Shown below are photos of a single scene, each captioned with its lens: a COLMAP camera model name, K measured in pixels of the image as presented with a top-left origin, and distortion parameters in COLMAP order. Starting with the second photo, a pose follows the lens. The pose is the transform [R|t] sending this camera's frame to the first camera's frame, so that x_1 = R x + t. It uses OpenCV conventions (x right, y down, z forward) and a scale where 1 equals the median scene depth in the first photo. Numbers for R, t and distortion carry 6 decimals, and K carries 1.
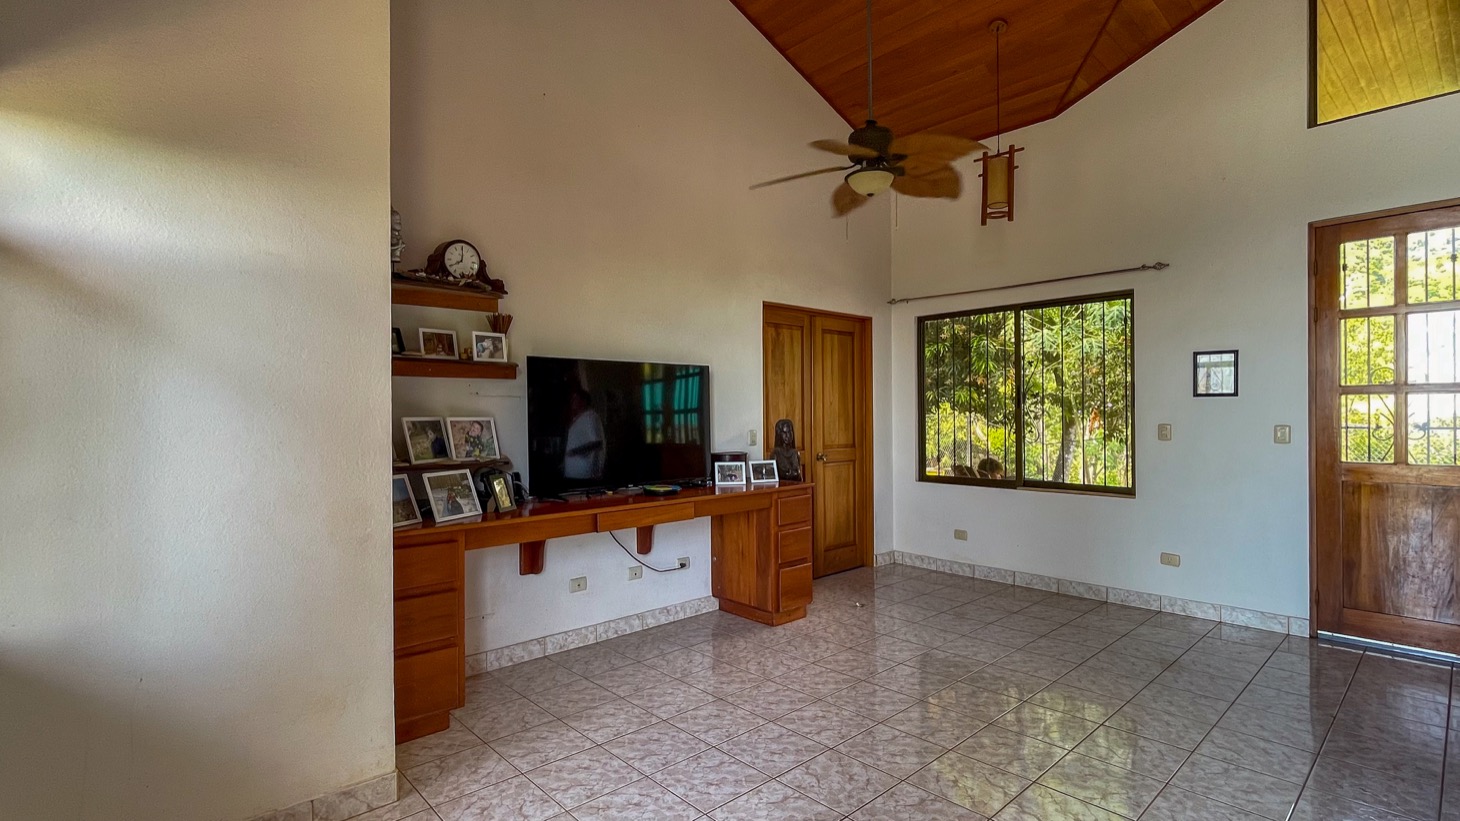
lens RADIAL K [[687.1, 0, 728.8], [0, 687.1, 408.0], [0, 0, 1]] dist [0.026260, 0.000062]
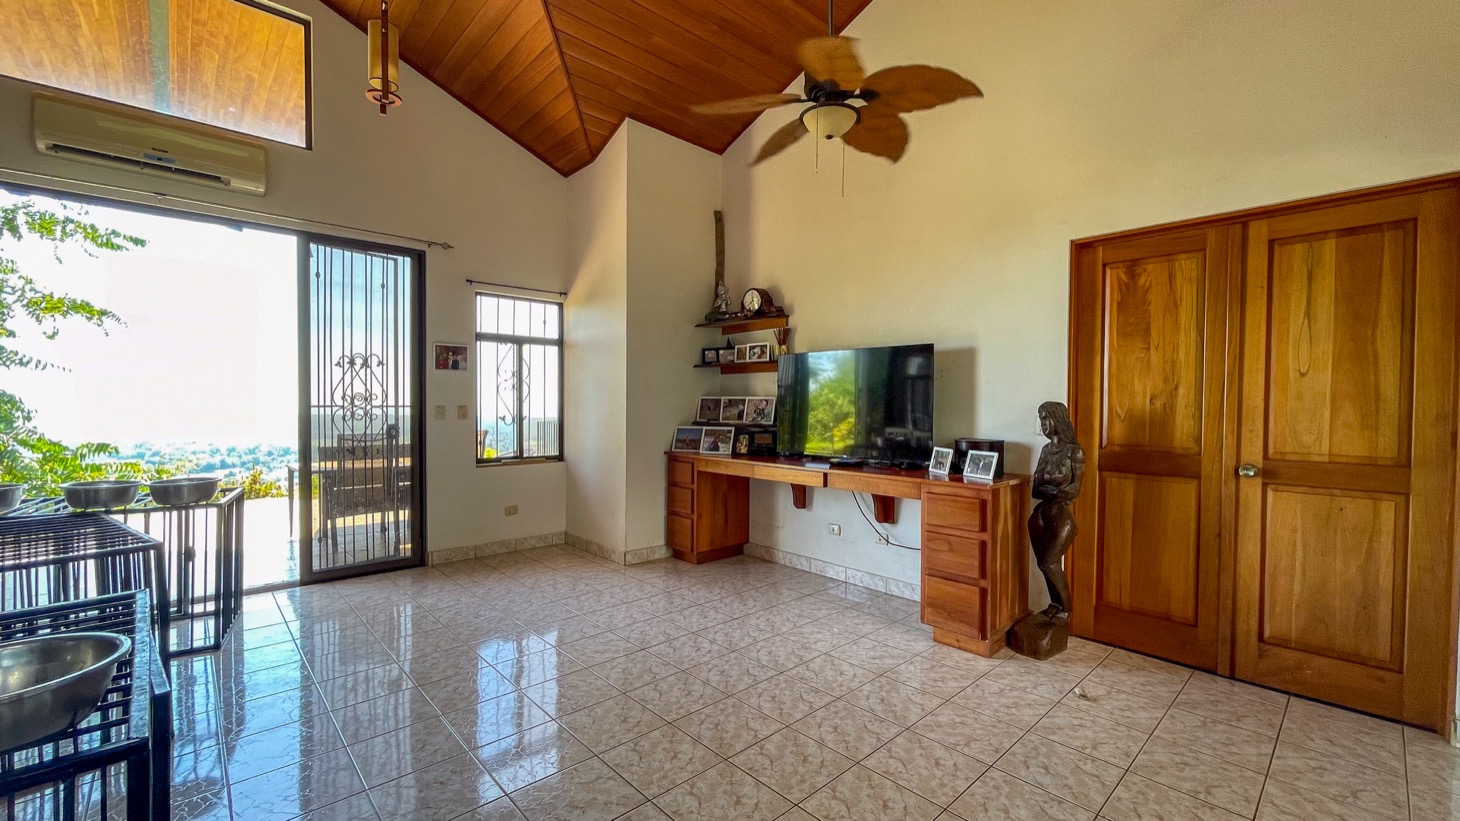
lens RADIAL K [[595.5, 0, 729.3], [0, 595.5, 412.3], [0, 0, 1]] dist [-0.001429, -0.000178]
pose [[-0.000401, 0.021670, -0.999765, 0.843901], [0.002096, 0.999763, 0.021670, 0.015884], [0.999998, -0.002087, -0.000446, 0.781576]]
